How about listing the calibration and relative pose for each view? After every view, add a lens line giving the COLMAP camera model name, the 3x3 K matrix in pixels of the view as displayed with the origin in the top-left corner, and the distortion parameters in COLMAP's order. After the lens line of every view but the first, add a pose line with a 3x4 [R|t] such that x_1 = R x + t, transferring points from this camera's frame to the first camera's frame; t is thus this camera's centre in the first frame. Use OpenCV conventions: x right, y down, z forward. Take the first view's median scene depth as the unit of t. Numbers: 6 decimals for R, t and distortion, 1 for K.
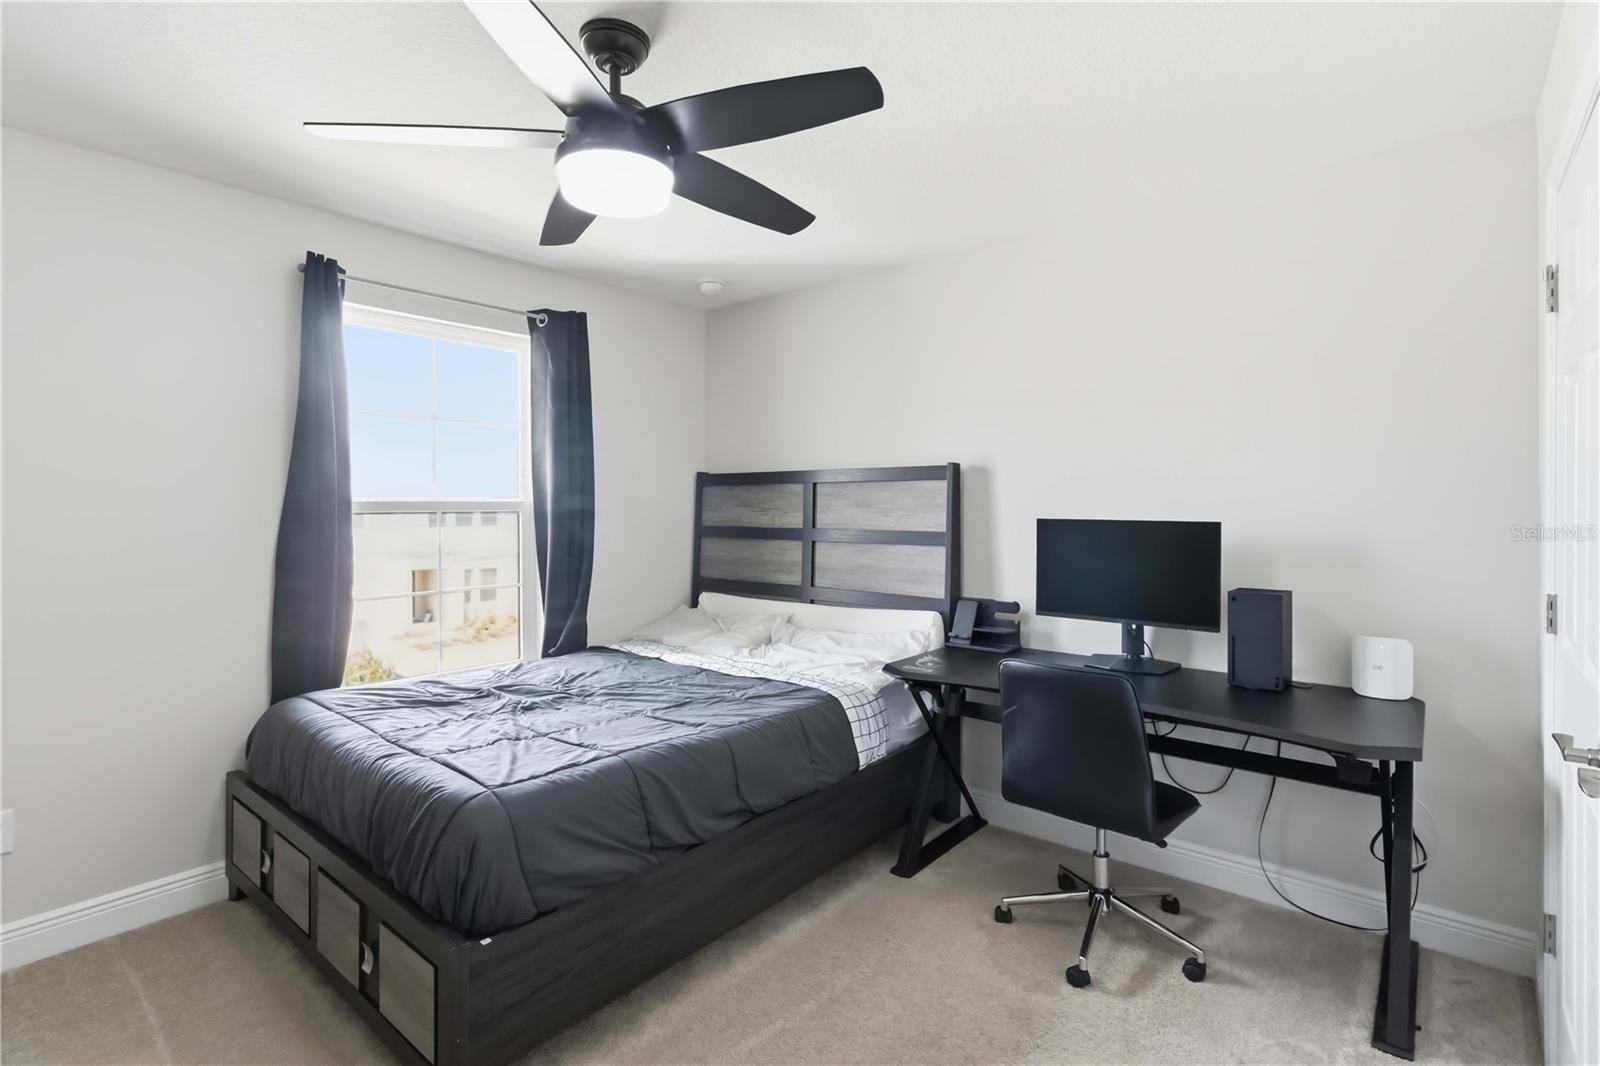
lens RADIAL K [[756.6, 0, 799.5], [0, 756.6, 504.5], [0, 0, 1]] dist [-0.000182, -0.000318]
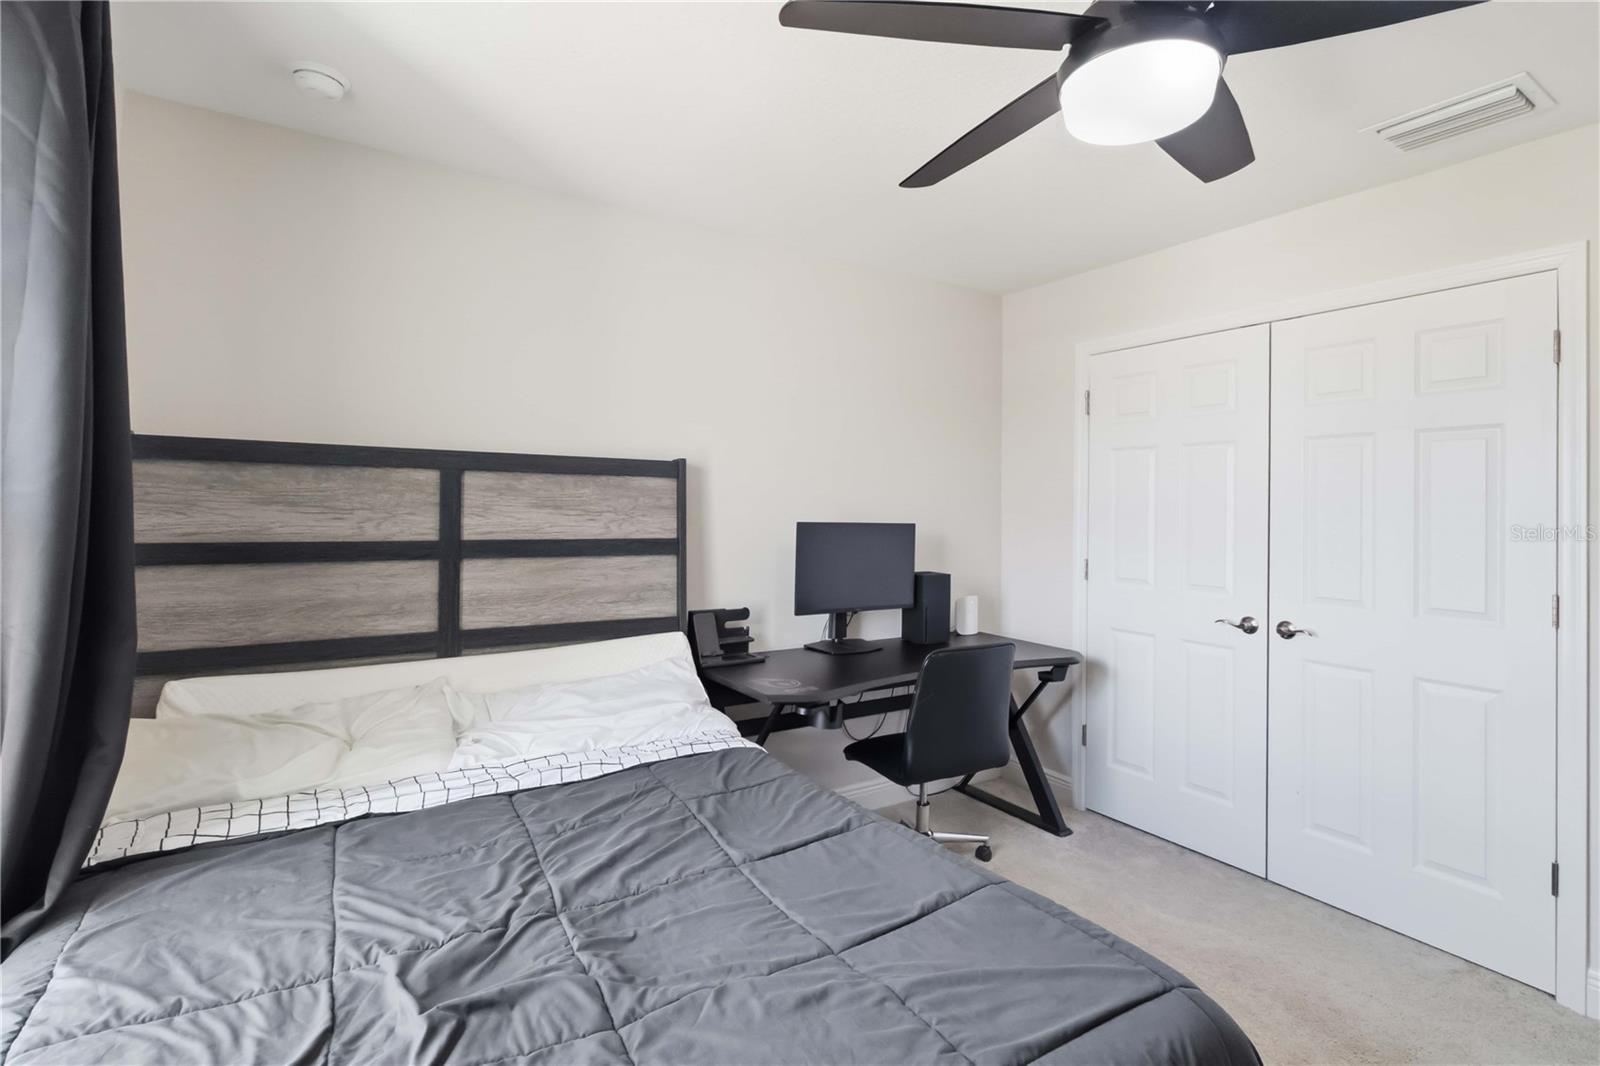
lens RADIAL K [[756.6, 0, 799.5], [0, 756.6, 504.5], [0, 0, 1]] dist [-0.000182, -0.000318]
pose [[0.317968, 0.009314, 0.948056, -0.576260], [-0.013755, 0.999892, -0.005210, 0.000595], [-0.948002, -0.011384, 0.318061, 0.590008]]
